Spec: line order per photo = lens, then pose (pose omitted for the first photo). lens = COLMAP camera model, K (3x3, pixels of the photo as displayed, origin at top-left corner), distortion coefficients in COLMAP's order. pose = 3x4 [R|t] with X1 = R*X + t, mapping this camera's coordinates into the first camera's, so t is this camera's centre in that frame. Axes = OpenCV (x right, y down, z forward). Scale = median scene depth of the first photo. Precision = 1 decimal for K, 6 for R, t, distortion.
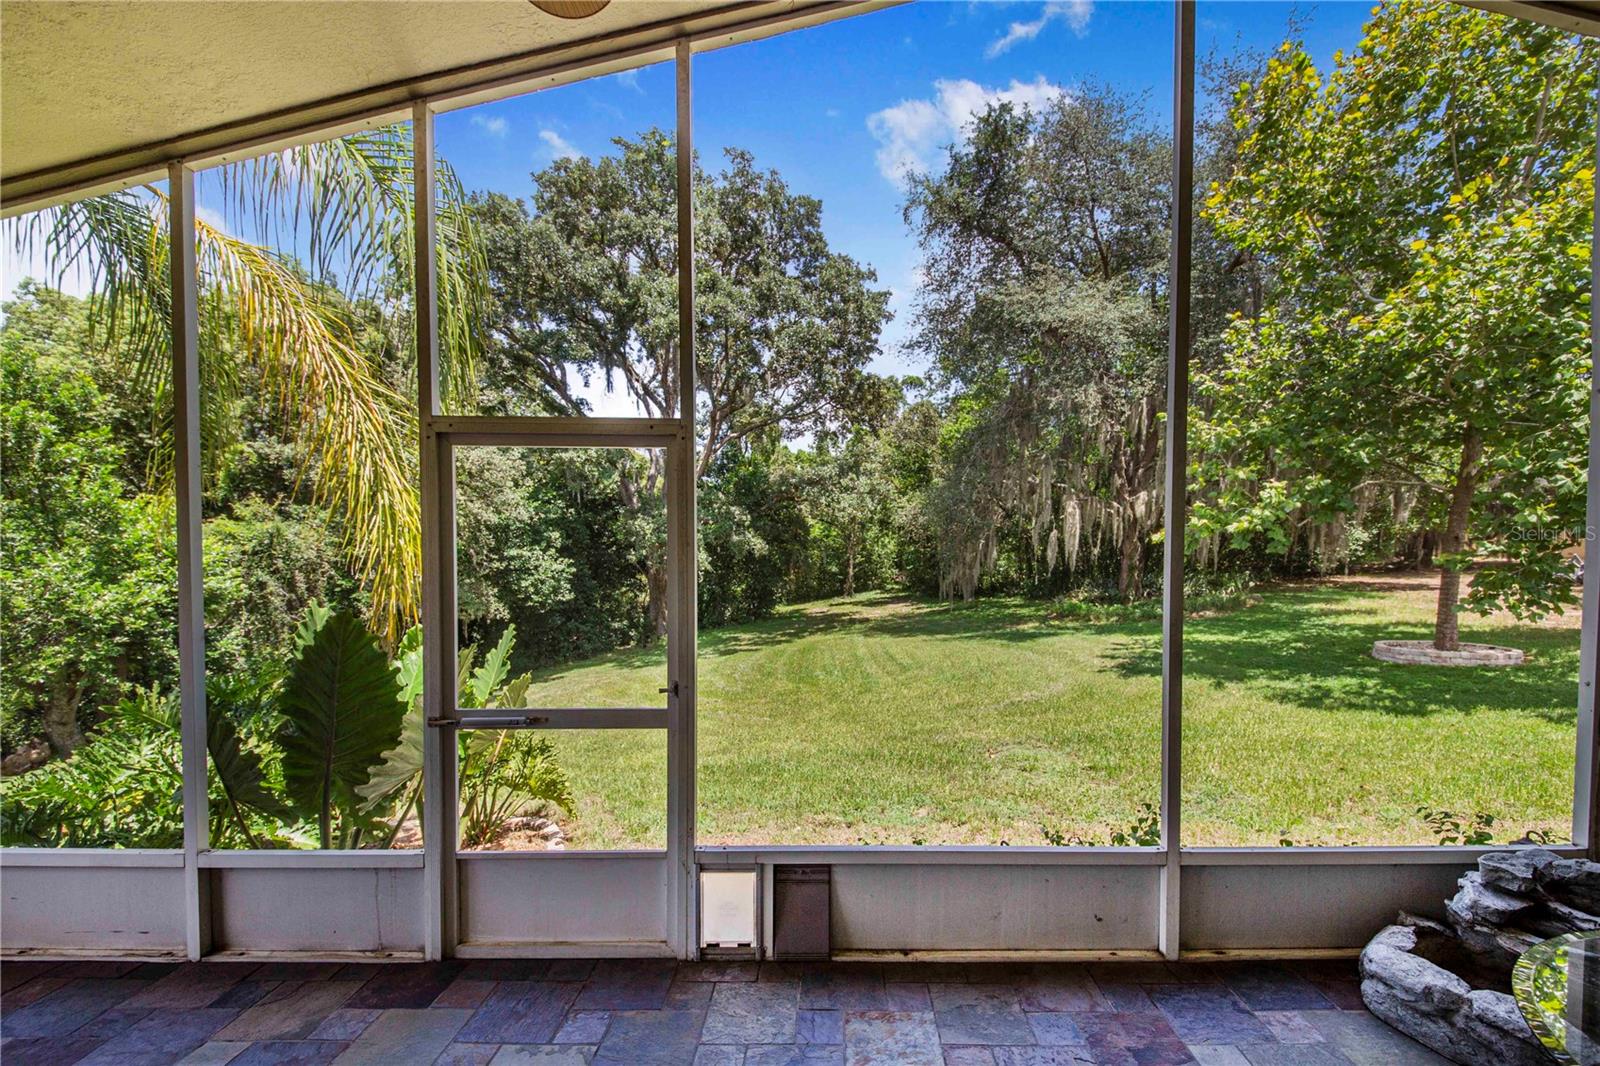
lens RADIAL K [[642.9, 0, 831.3], [0, 642.9, 582.7], [0, 0, 1]] dist [0.002573, 0.000031]
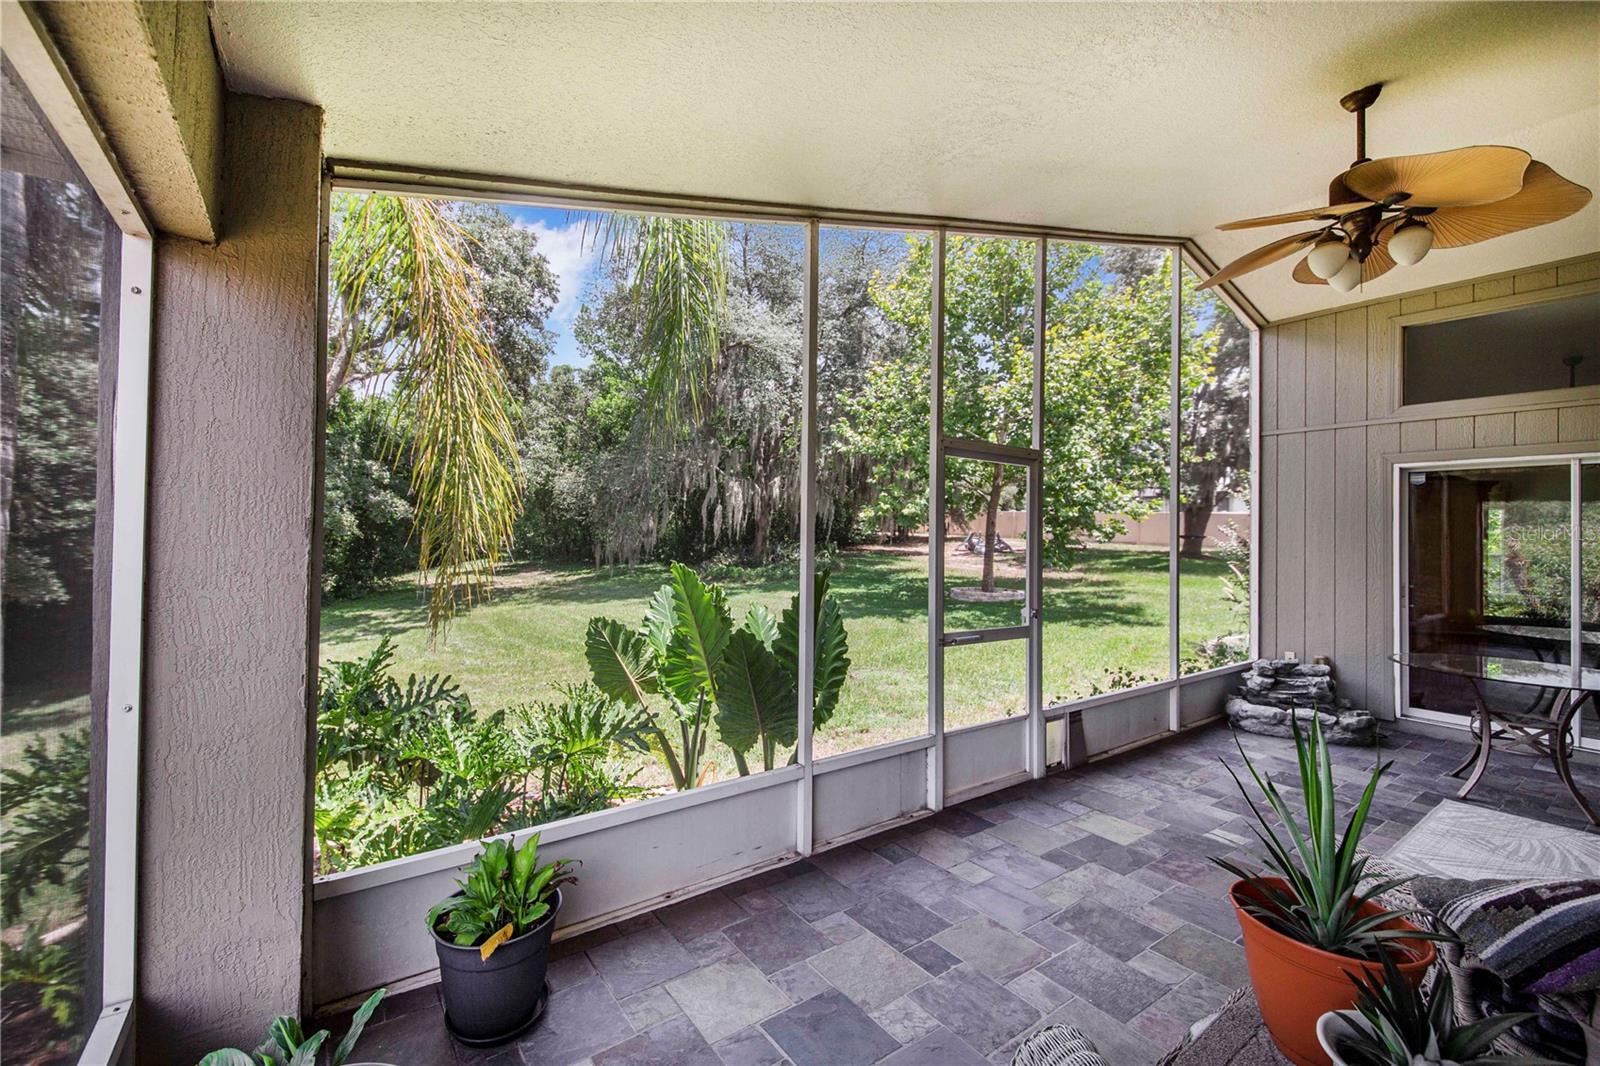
lens RADIAL K [[627.5, 0, 763.8], [0, 627.5, 531.8], [0, 0, 1]] dist [0.023893, -0.000011]
pose [[0.829021, 0.018263, 0.558919, -0.208400], [-0.001952, 0.999555, -0.029766, 0.000594], [-0.559213, 0.023585, 0.828688, 0.004610]]
